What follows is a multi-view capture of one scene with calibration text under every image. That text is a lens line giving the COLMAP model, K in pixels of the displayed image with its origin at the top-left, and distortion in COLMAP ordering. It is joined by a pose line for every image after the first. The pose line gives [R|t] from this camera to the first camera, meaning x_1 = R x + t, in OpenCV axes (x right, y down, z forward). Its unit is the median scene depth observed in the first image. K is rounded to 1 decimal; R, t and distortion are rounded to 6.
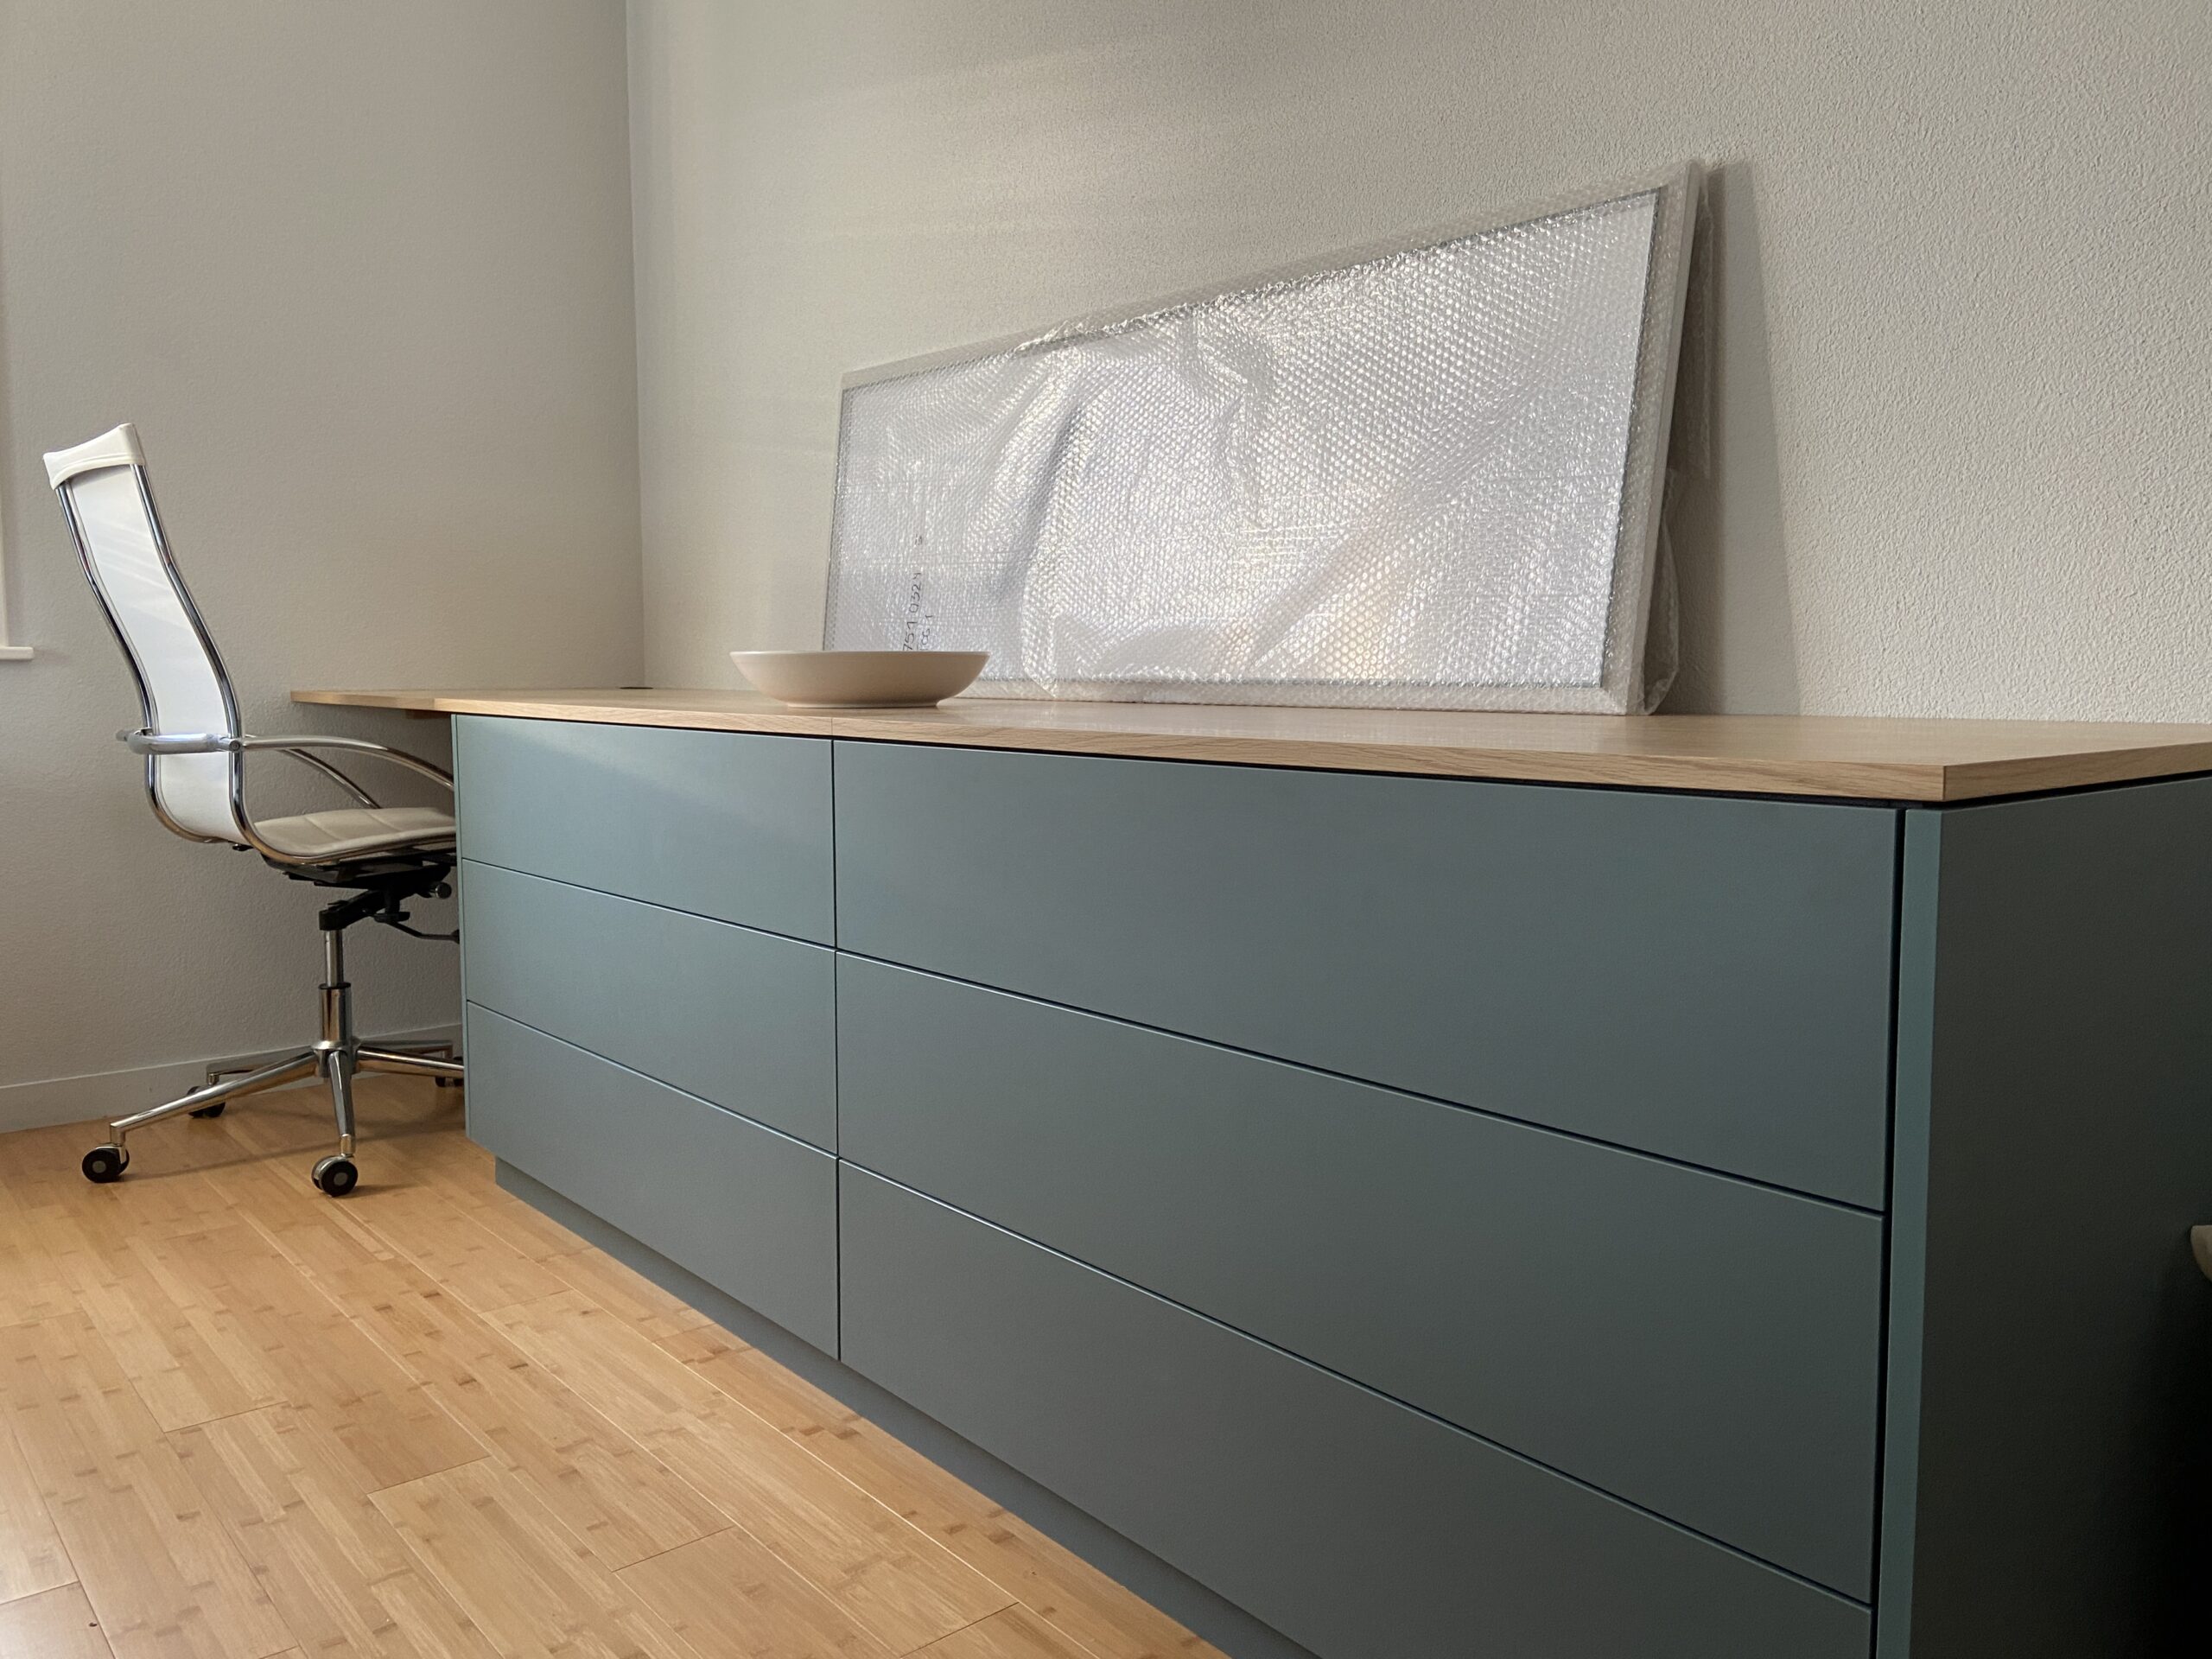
lens RADIAL K [[1683.2, 0, 1106.0], [0, 1683.2, 829.5], [0, 0, 1]] dist [0.091814, -0.103355]
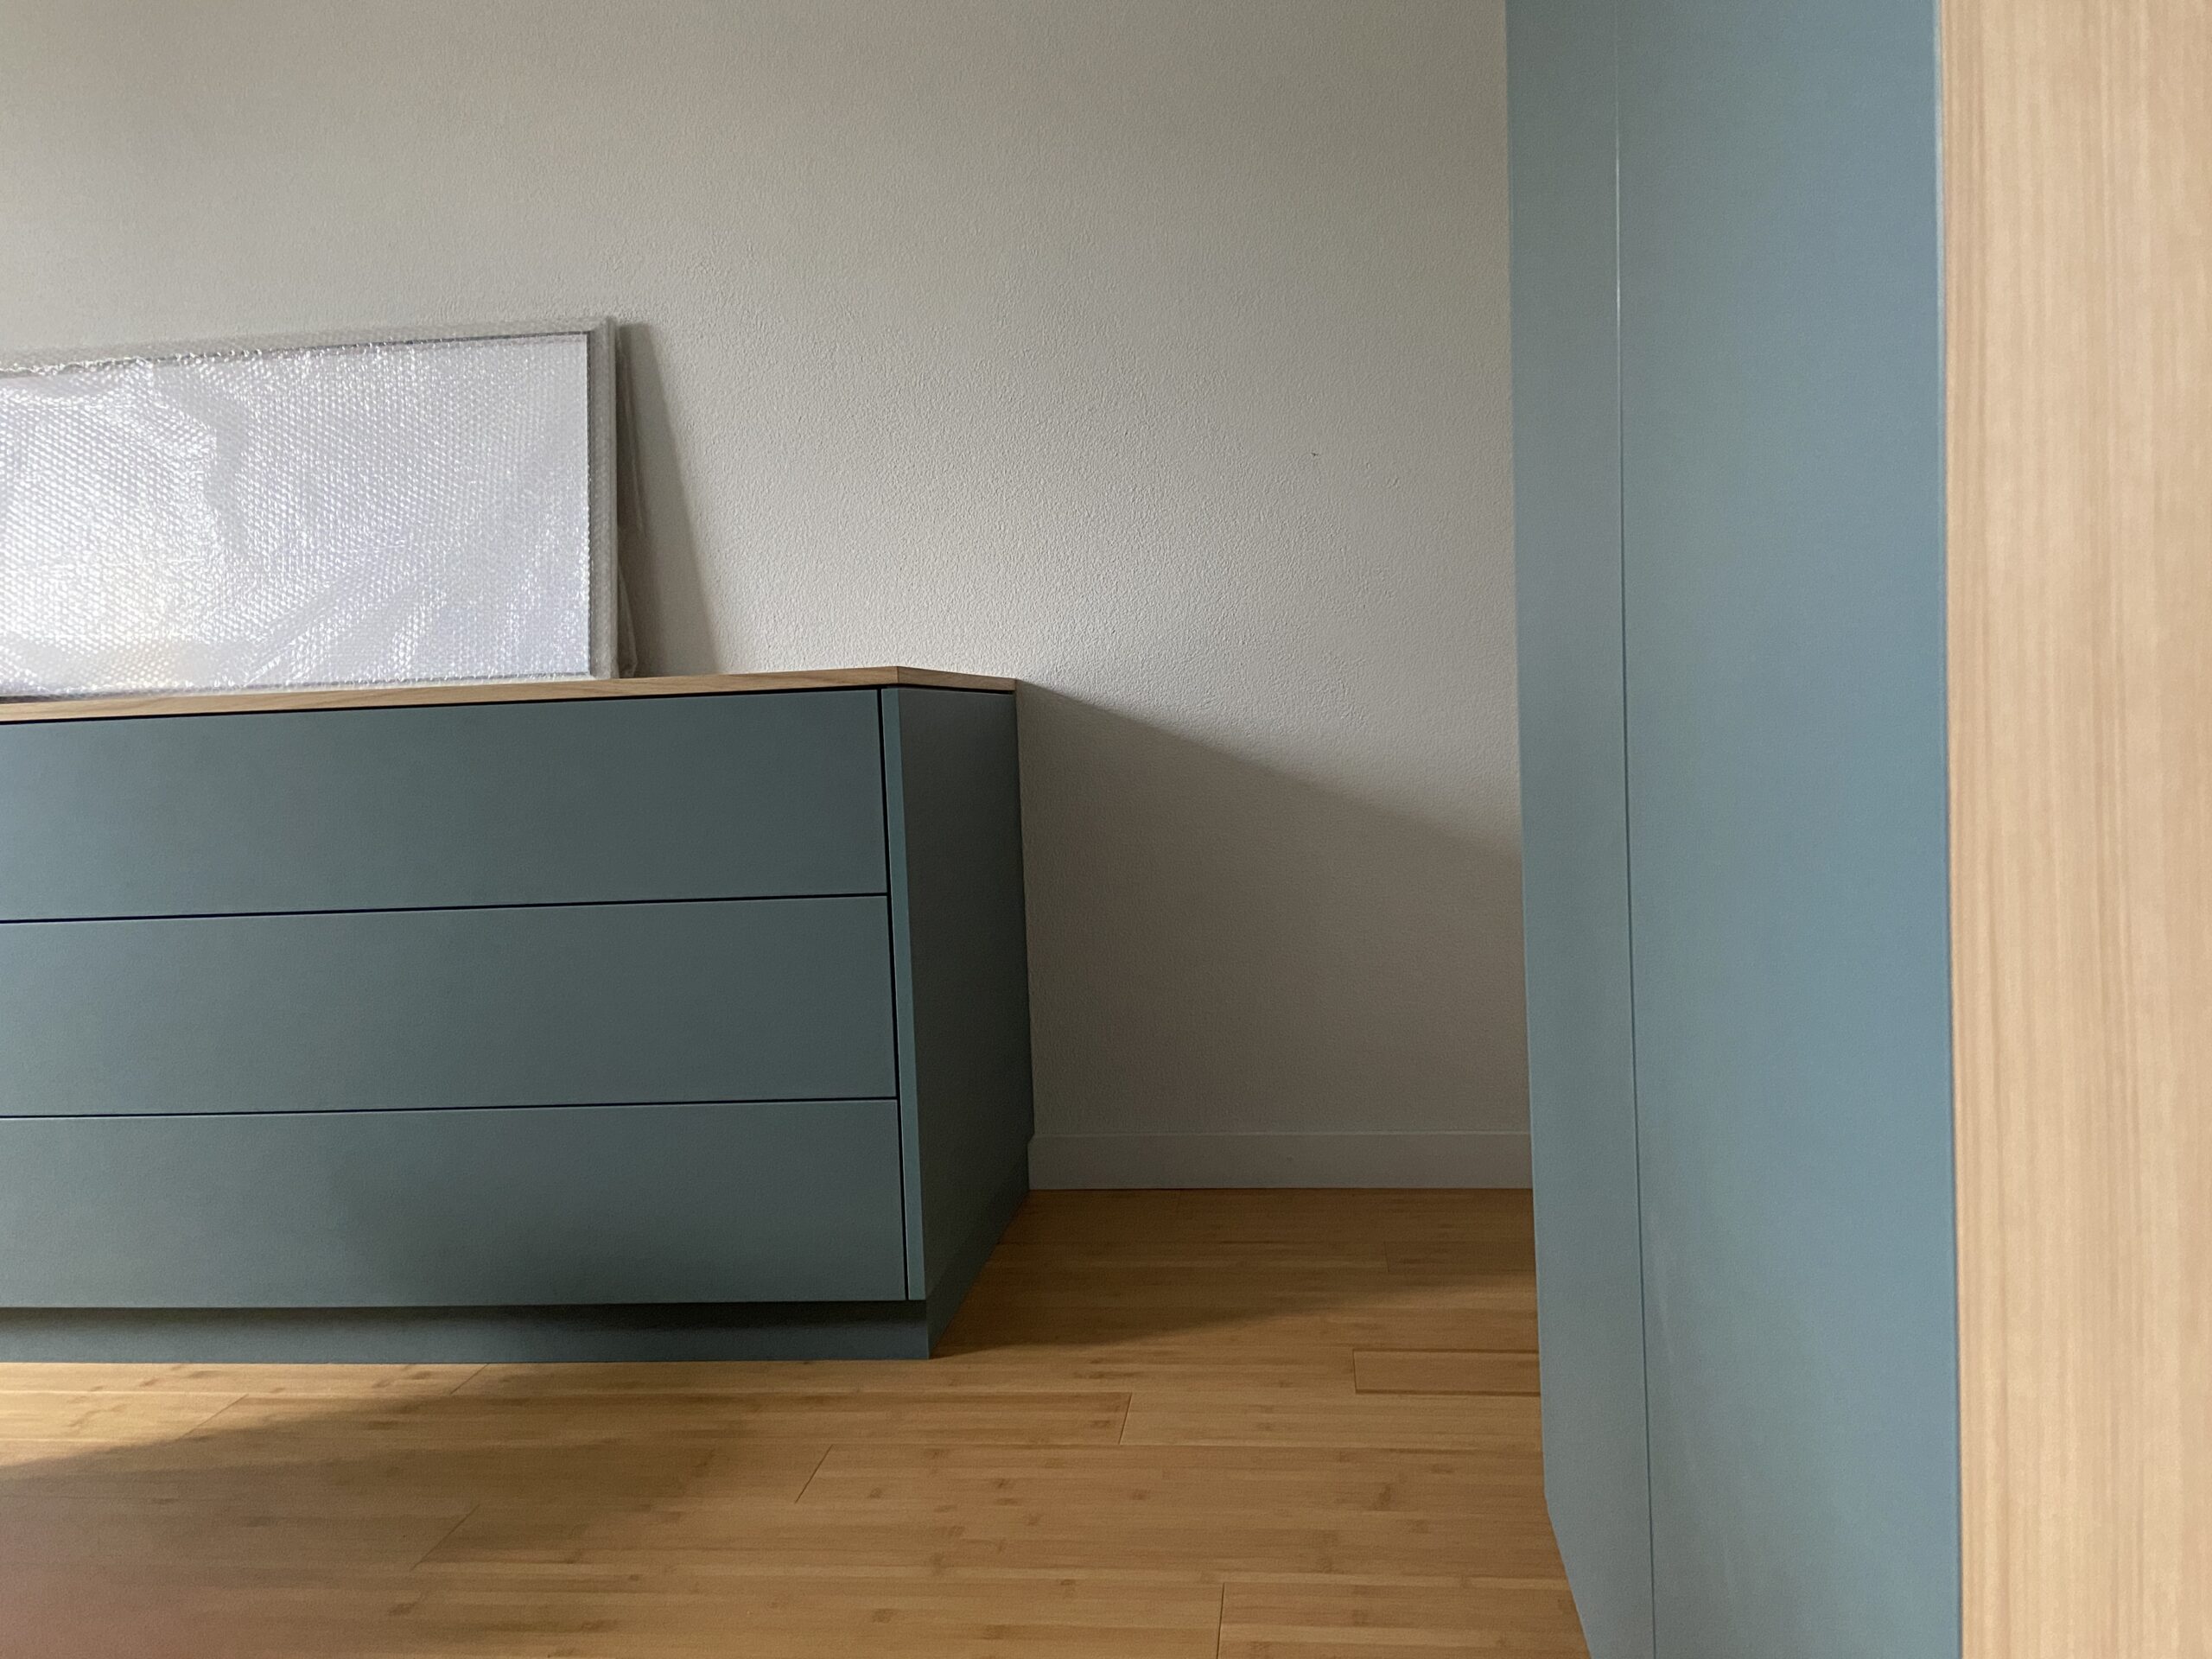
lens RADIAL K [[1683.2, 0, 1106.0], [0, 1683.2, 829.5], [0, 0, 1]] dist [0.091814, -0.103355]
pose [[0.740924, -0.068376, 0.668099, -0.344429], [0.099690, 0.994980, -0.008726, 0.099687], [-0.664149, 0.073069, 0.744021, -0.330050]]
